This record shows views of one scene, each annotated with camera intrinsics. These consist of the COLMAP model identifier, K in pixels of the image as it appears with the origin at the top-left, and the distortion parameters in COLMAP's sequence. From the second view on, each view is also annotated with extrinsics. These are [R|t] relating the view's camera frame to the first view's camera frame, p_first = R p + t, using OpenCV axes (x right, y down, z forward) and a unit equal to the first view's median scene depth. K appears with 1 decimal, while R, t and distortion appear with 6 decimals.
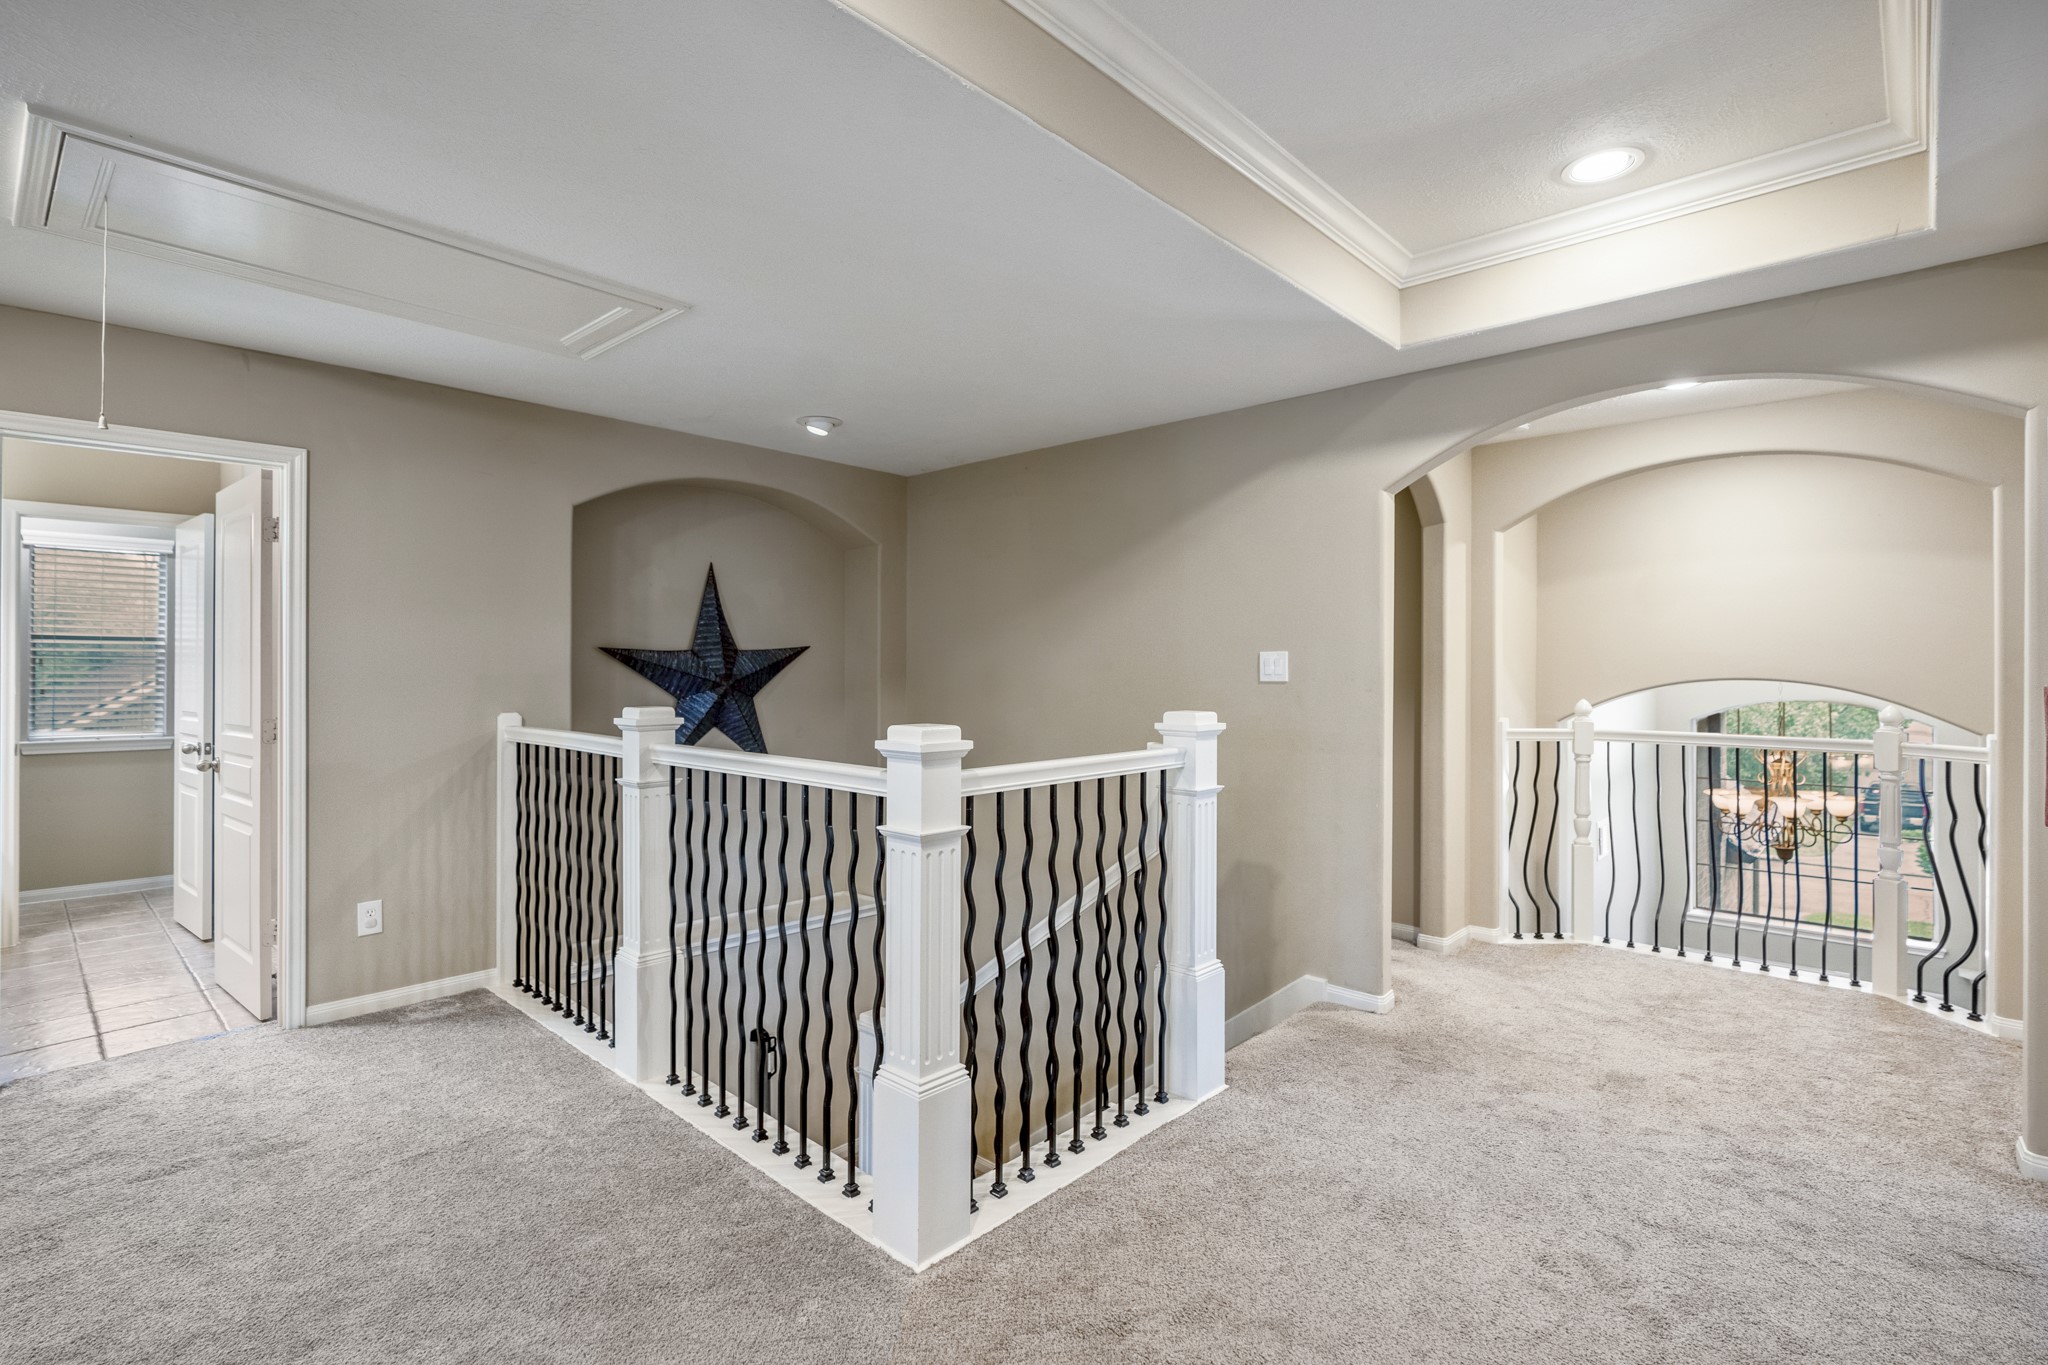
lens RADIAL K [[963.5, 0, 1026.3], [0, 963.5, 689.9], [0, 0, 1]] dist [-0.010027, 0.004362]
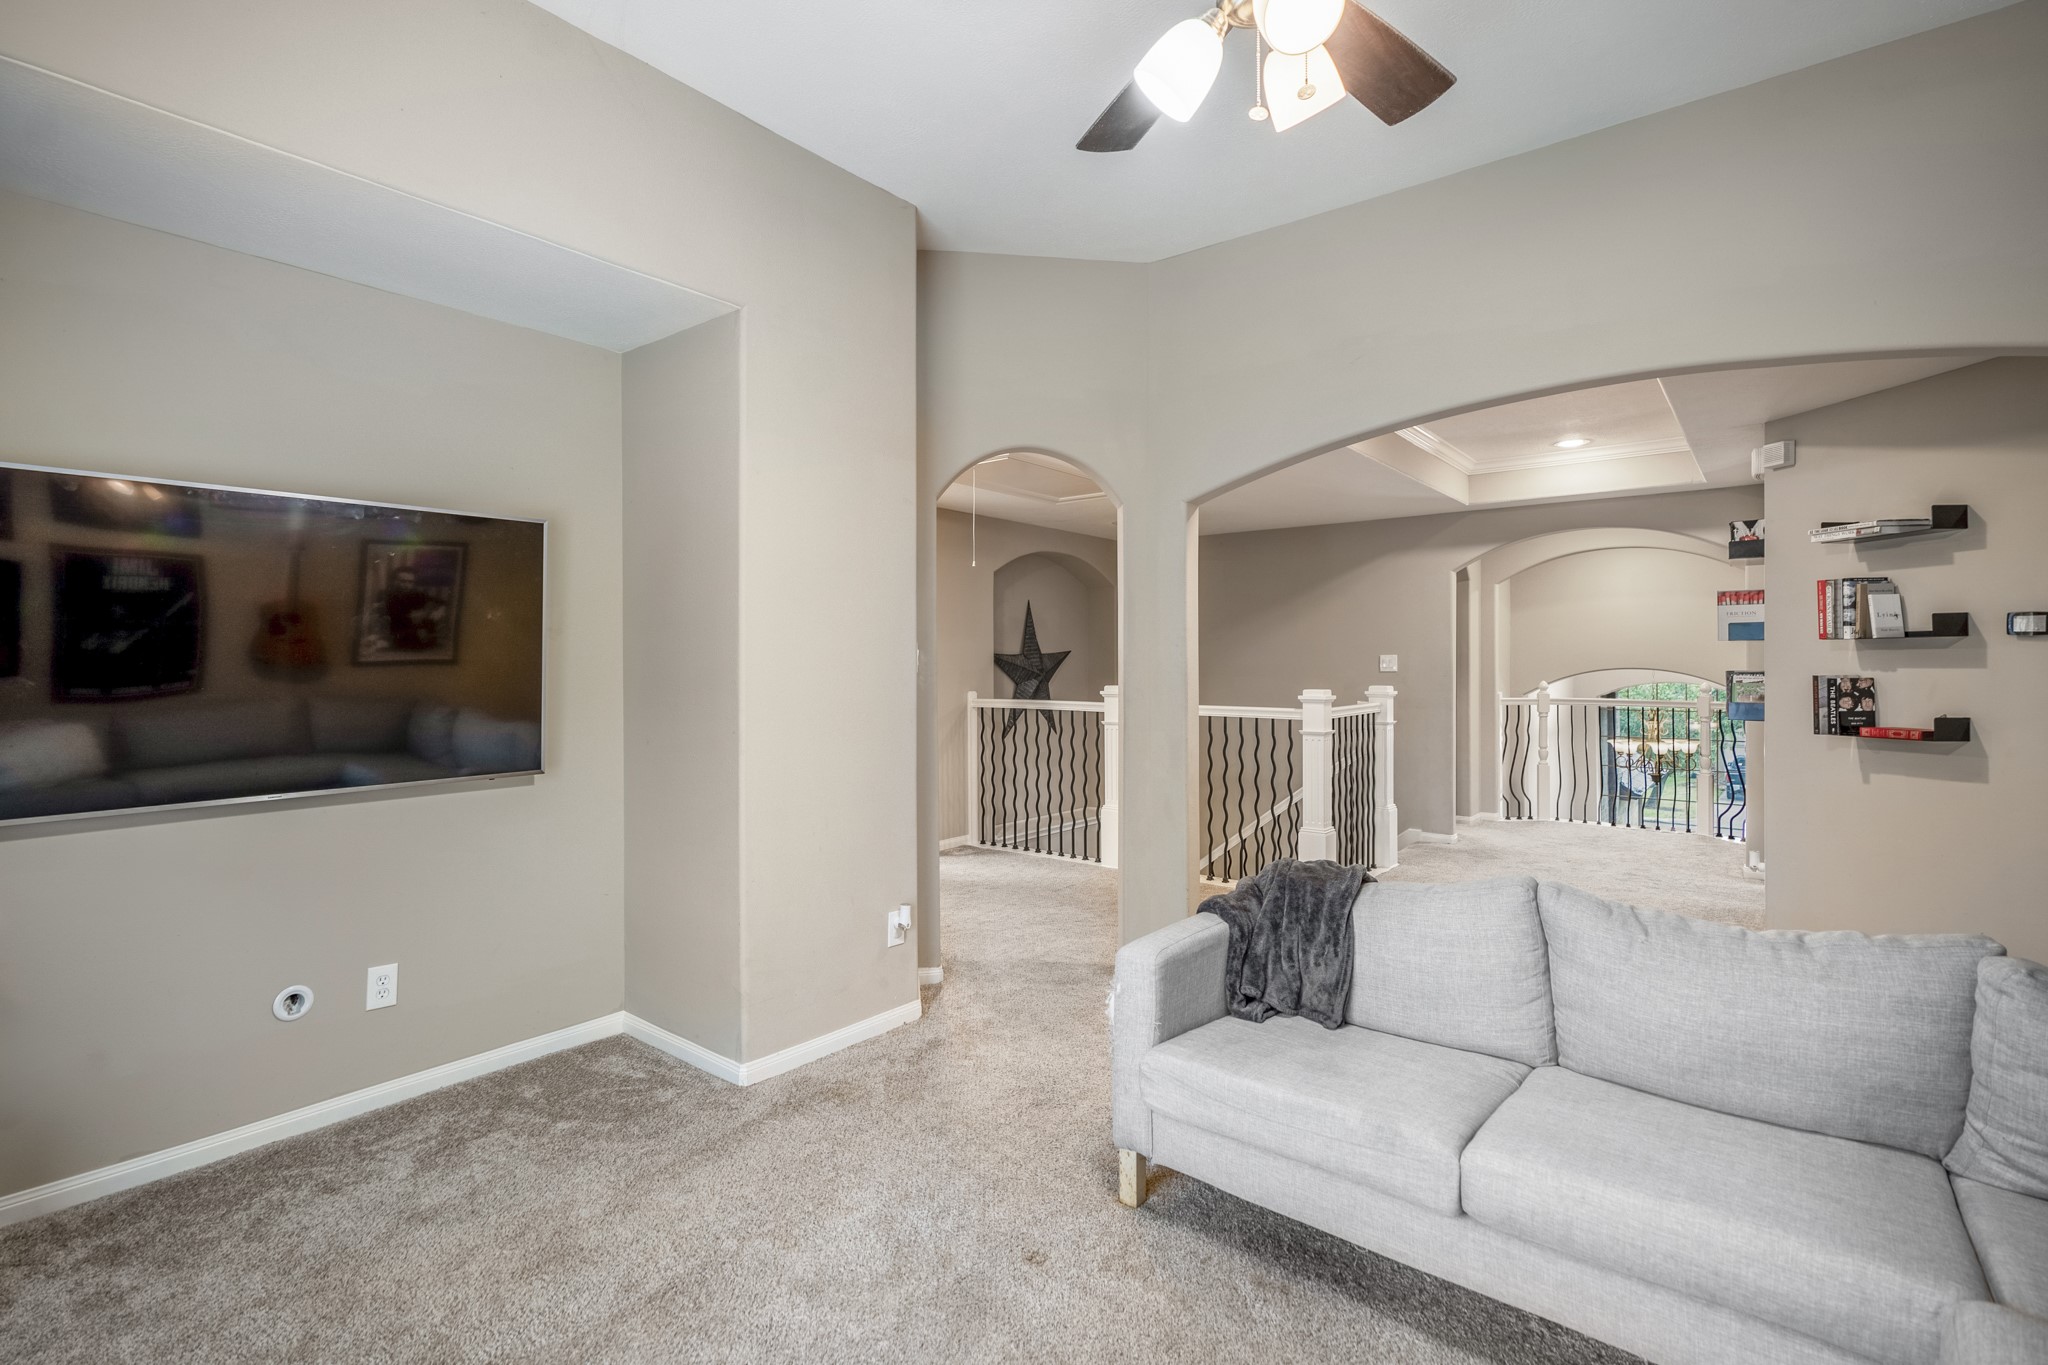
lens RADIAL K [[963.5, 0, 1027.8], [0, 963.5, 680.9], [0, 0, 1]] dist [-0.010027, 0.004362]
pose [[0.996589, -0.006567, 0.082267, -0.510279], [0.006610, 0.999978, -0.000243, 0.005040], [-0.082264, 0.000786, 0.996610, -0.678539]]
